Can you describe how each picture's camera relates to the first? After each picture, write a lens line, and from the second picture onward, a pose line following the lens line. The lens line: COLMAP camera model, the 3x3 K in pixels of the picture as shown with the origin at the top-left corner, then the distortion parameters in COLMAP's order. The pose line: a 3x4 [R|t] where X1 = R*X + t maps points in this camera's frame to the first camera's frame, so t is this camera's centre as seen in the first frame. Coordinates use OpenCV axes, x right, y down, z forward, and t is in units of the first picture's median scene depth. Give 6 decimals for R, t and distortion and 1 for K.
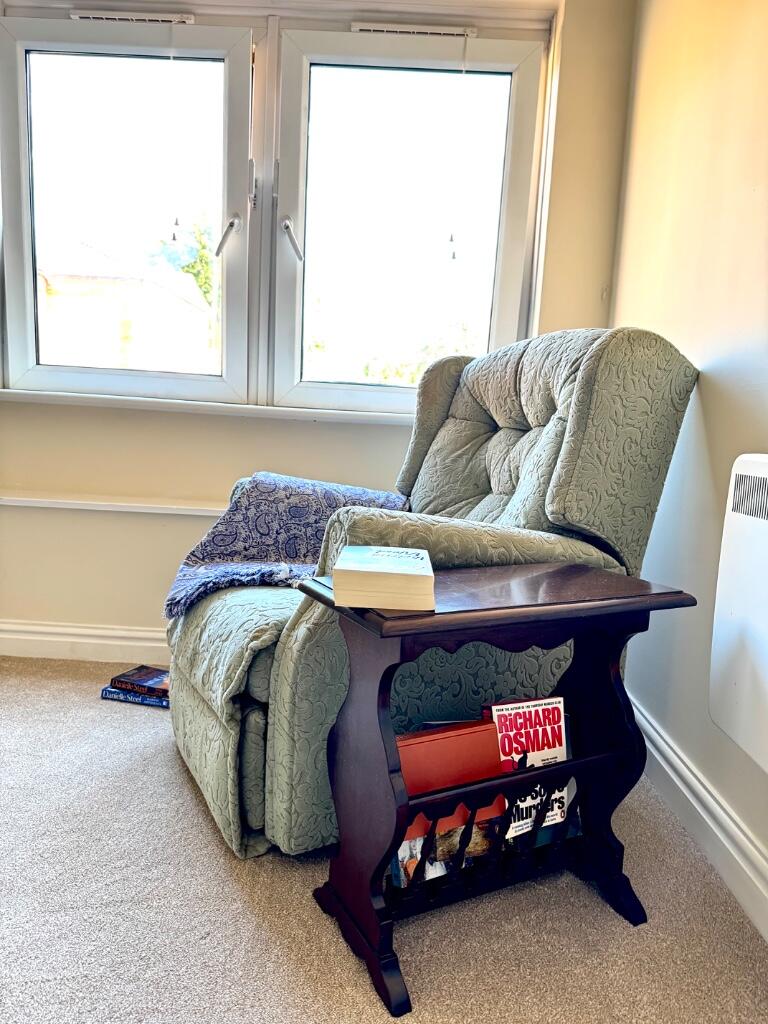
lens RADIAL K [[699.5, 0, 384.0], [0, 699.5, 512.0], [0, 0, 1]] dist [0.065075, -0.153227]
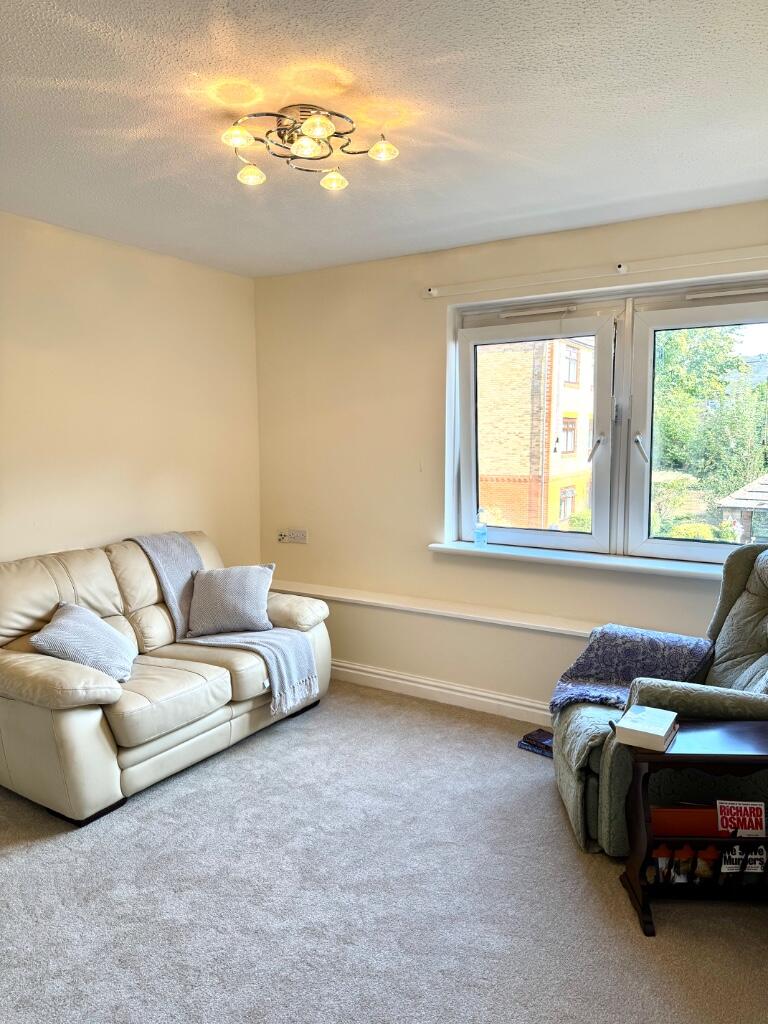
lens RADIAL K [[717.2, 0, 384.0], [0, 717.2, 512.0], [0, 0, 1]] dist [0.078607, -0.116643]
pose [[0.853258, -0.002311, -0.521485, 0.374169], [-0.010197, 0.999725, -0.021114, -0.403433], [0.521390, 0.023334, 0.852999, -1.034335]]
